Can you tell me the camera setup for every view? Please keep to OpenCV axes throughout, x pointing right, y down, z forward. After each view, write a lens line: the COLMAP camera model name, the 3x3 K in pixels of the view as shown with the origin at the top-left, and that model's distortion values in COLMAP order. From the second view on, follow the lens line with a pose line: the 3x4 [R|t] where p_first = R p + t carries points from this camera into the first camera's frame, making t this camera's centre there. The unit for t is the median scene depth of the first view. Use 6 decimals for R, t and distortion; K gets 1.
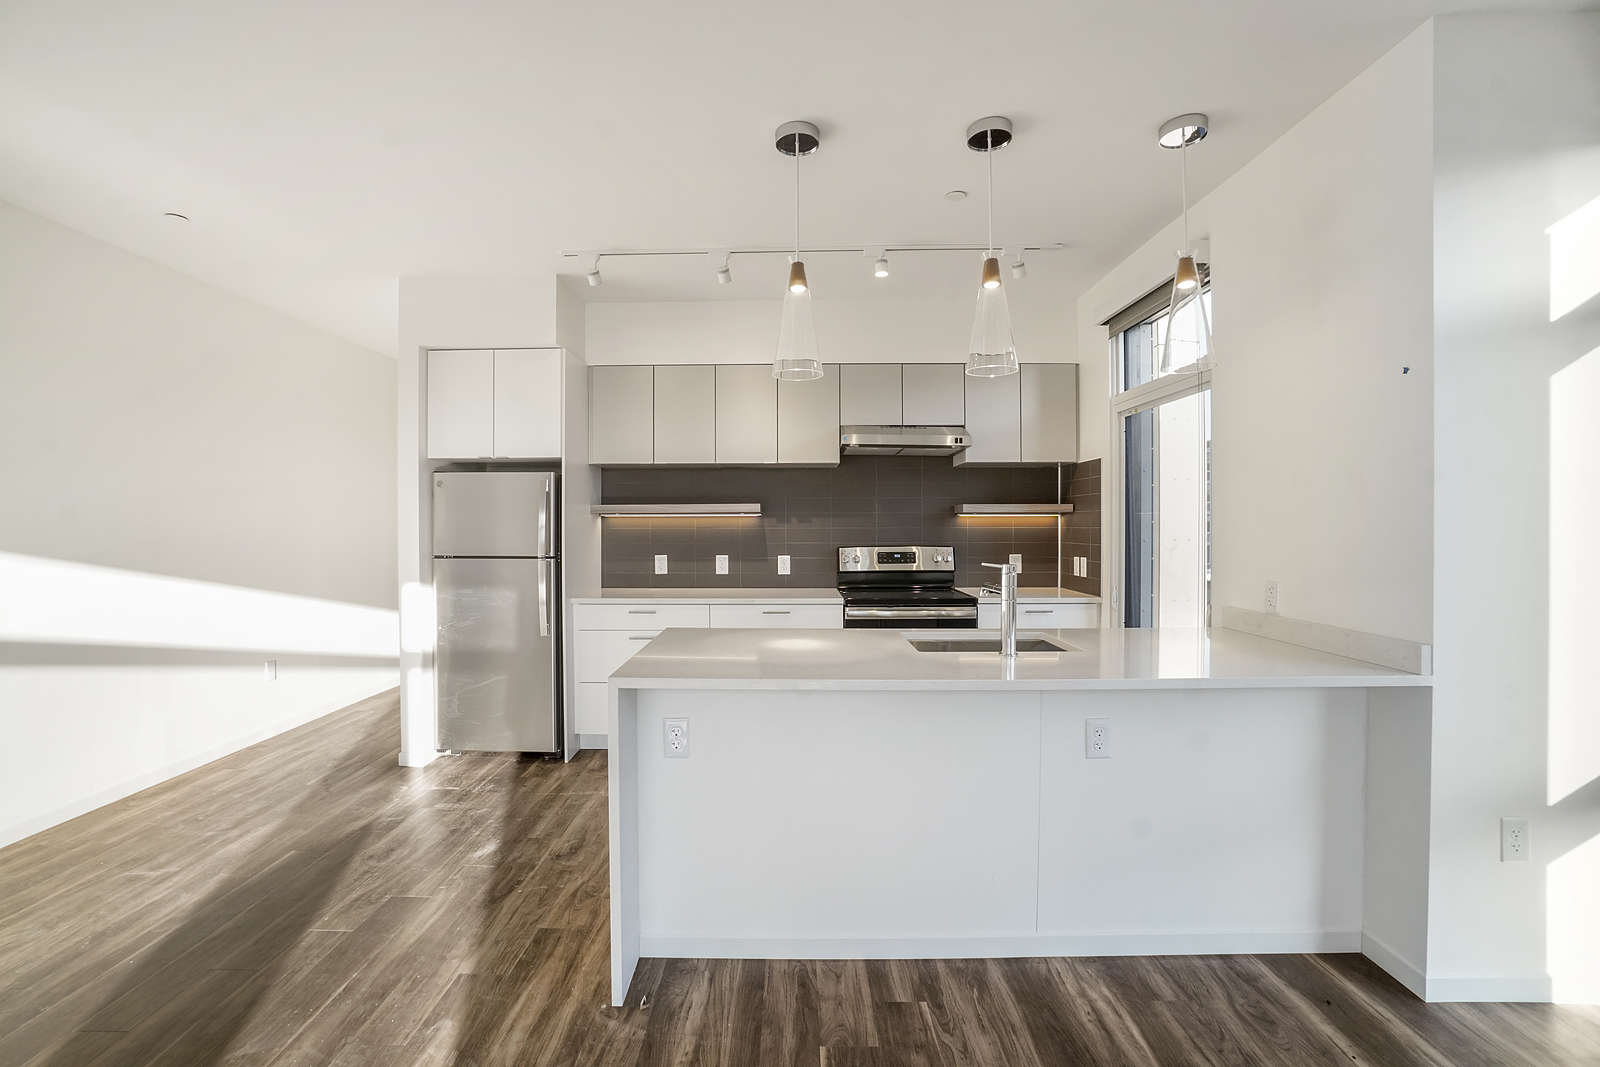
lens RADIAL K [[709.9, 0, 784.4], [0, 709.9, 524.2], [0, 0, 1]] dist [-0.036312, 0.004635]
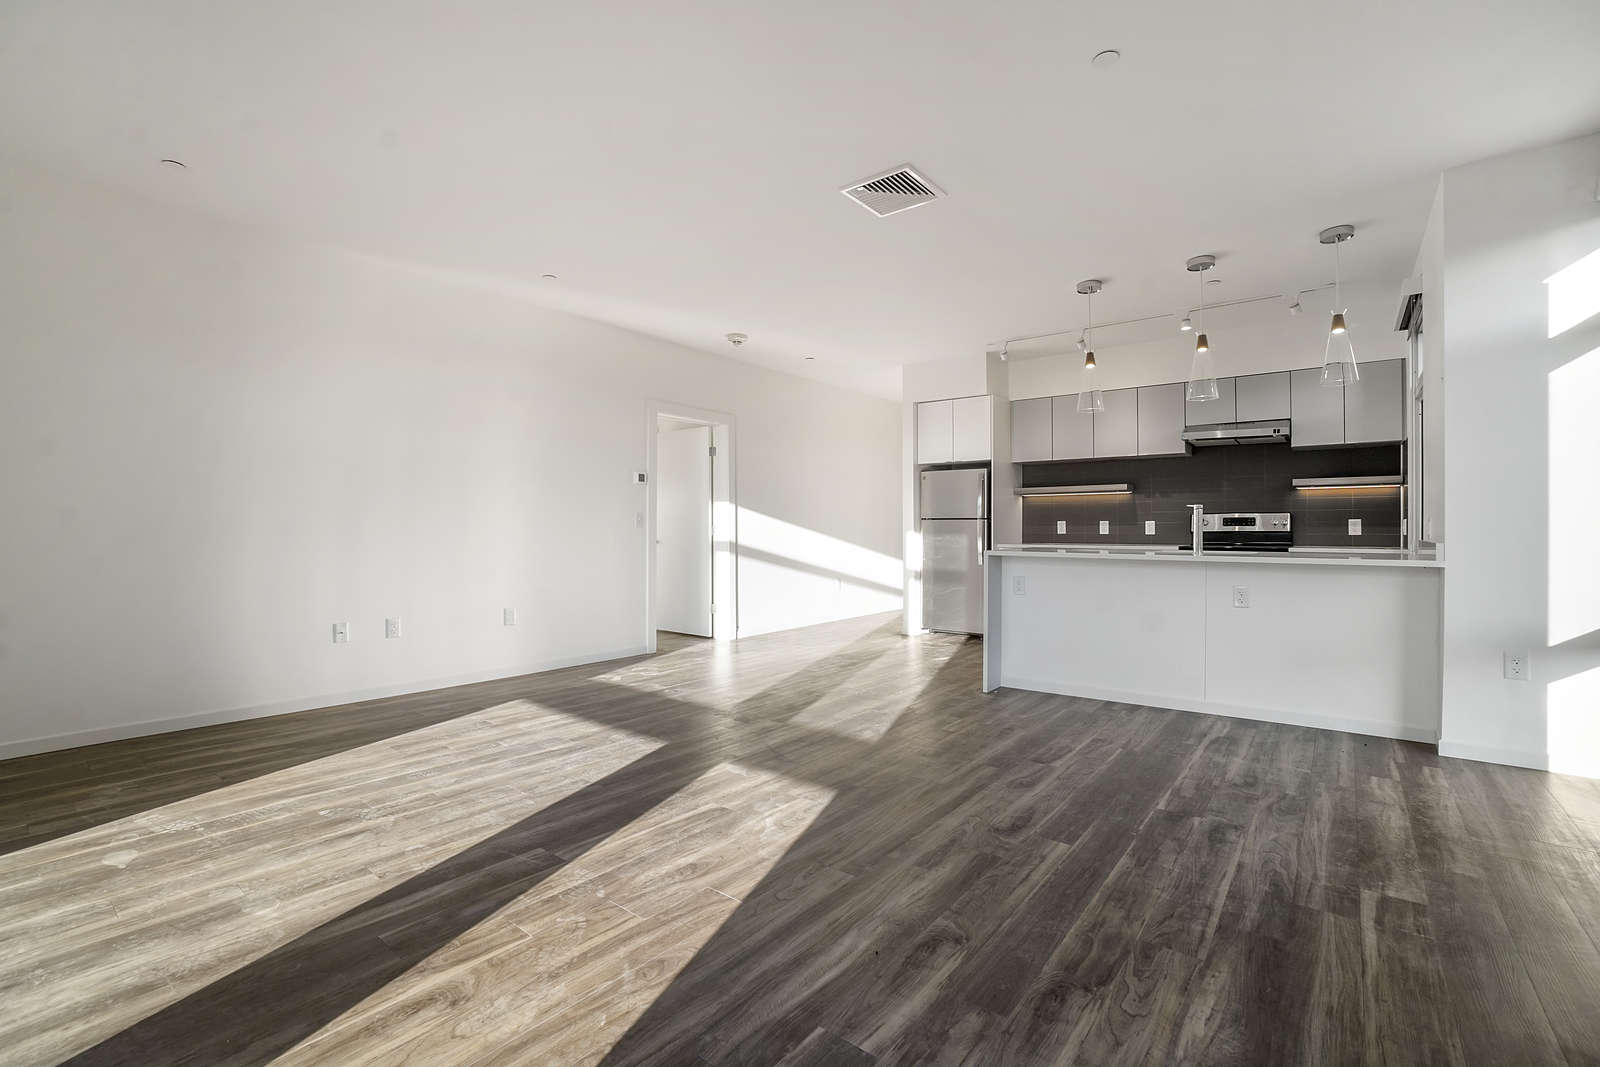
lens RADIAL K [[709.9, 0, 777.7], [0, 709.9, 524.5], [0, 0, 1]] dist [-0.036312, 0.004635]
pose [[0.780970, 0.001517, -0.624567, 0.319471], [-0.003779, 0.999990, -0.002298, 0.062536], [0.624557, 0.004155, 0.780968, -0.593017]]
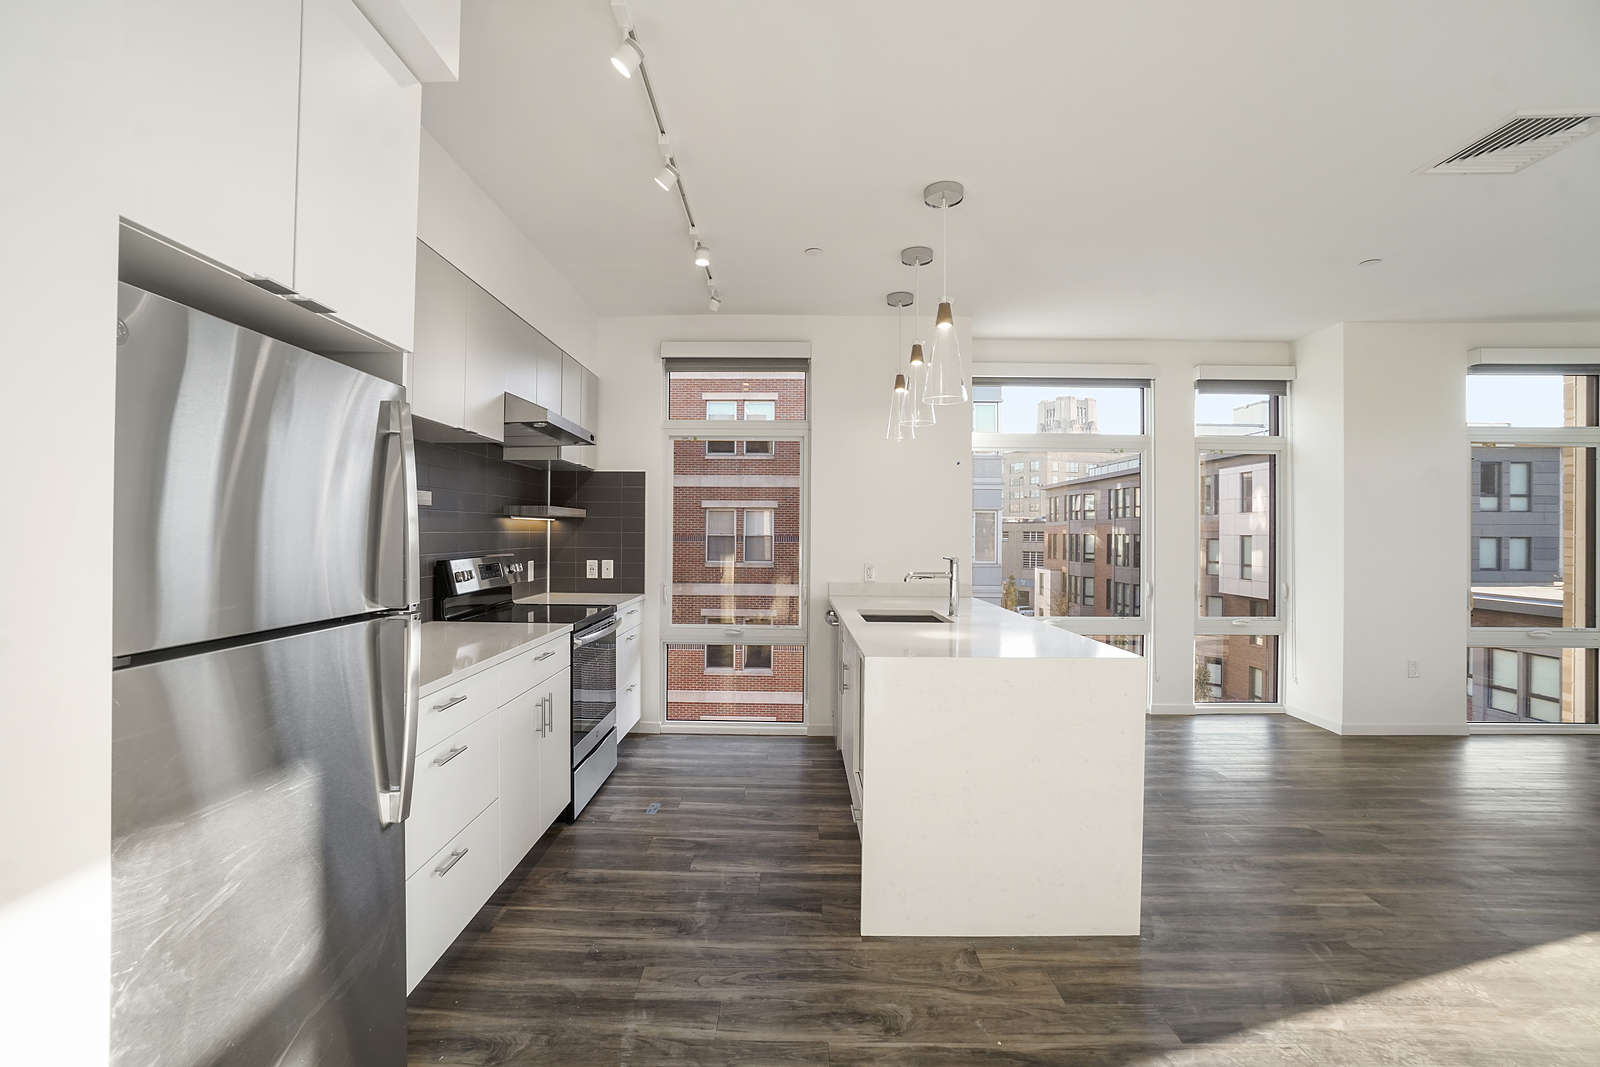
lens RADIAL K [[709.9, 0, 767.5], [0, 709.9, 522.2], [0, 0, 1]] dist [-0.036312, 0.004635]
pose [[0.001849, 0.015443, 0.999879, -0.654724], [-0.005822, 0.999864, -0.015432, 0.004817], [-0.999981, -0.005793, 0.001938, 0.742657]]
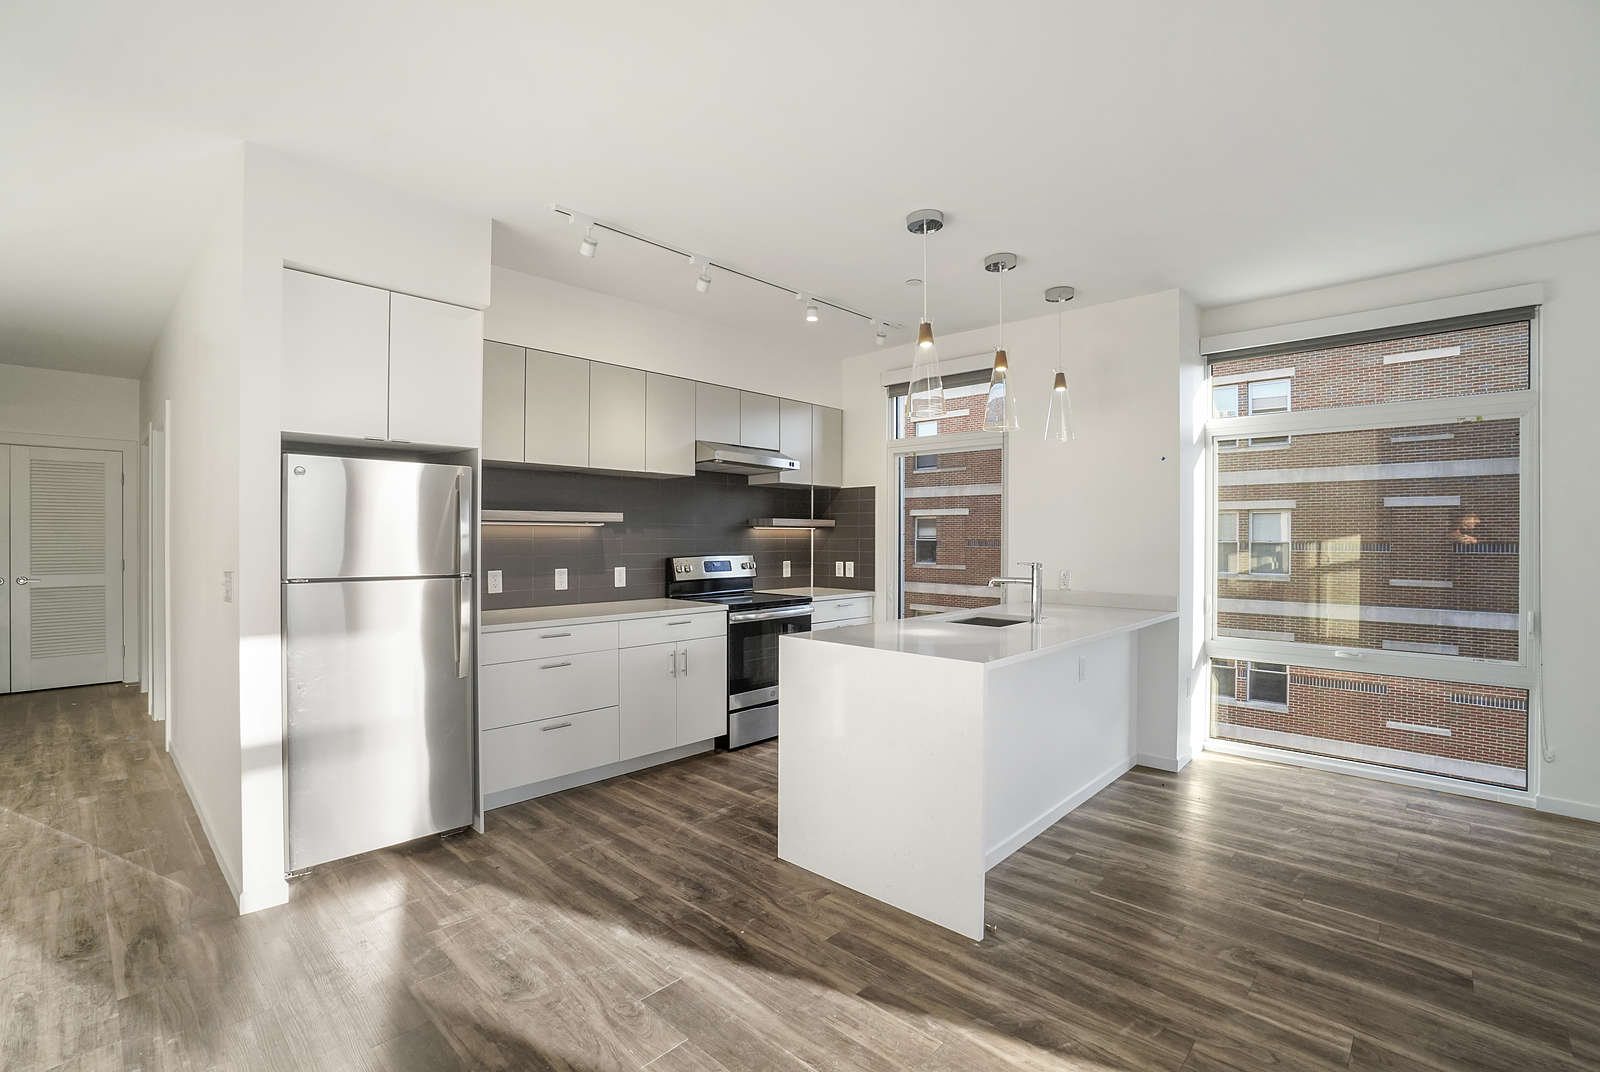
lens RADIAL K [[716.9, 0, 783.5], [0, 716.9, 537.1], [0, 0, 1]] dist [-0.031872, 0.004116]
pose [[0.677677, 0.002914, 0.735354, -0.617912], [-0.004201, 0.999991, -0.000091, 0.002588], [-0.735347, -0.003027, 0.677684, 0.195867]]
